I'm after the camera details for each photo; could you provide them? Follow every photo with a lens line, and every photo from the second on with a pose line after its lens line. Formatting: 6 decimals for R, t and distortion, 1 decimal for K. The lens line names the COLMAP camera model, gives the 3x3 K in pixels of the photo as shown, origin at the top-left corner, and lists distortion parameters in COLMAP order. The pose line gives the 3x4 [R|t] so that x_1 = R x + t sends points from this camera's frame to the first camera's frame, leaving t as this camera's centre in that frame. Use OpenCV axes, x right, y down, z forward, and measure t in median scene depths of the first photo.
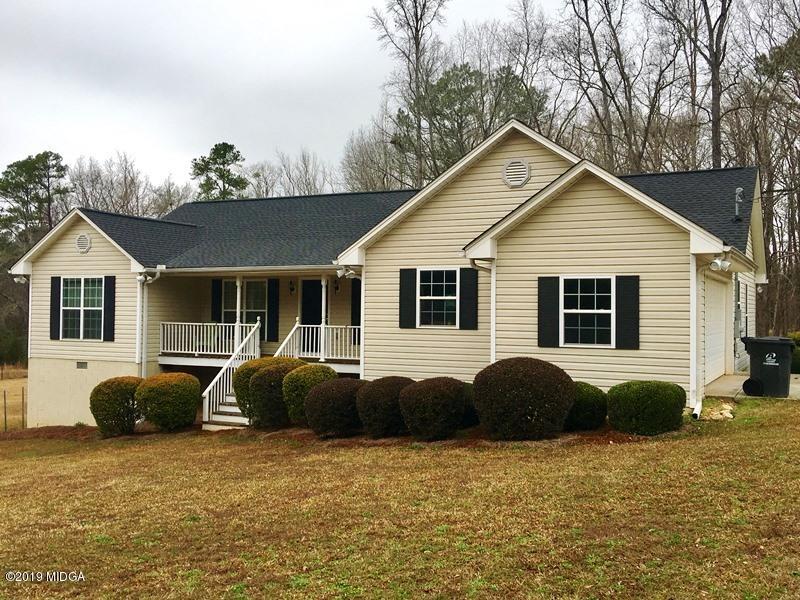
lens RADIAL K [[853.2, 0, 399.7], [0, 853.2, 297.7], [0, 0, 1]] dist [0.077729, 0.000000]
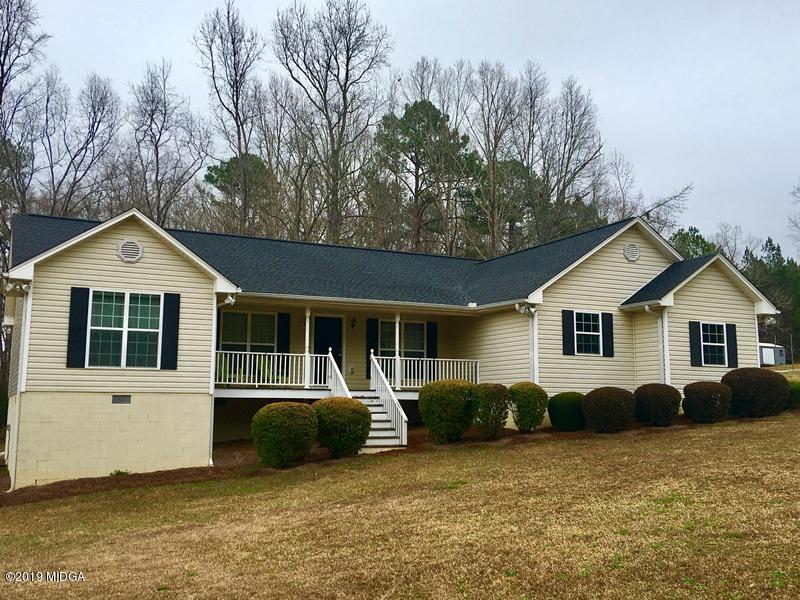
lens RADIAL K [[853.2, 0, 399.2], [0, 853.2, 302.1], [0, 0, 1]] dist [0.077729, 0.000000]
pose [[0.596047, 0.093633, 0.797471, -0.918221], [-0.011595, 0.994078, -0.108051, 0.076280], [-0.802865, 0.055157, 0.593603, 0.321832]]
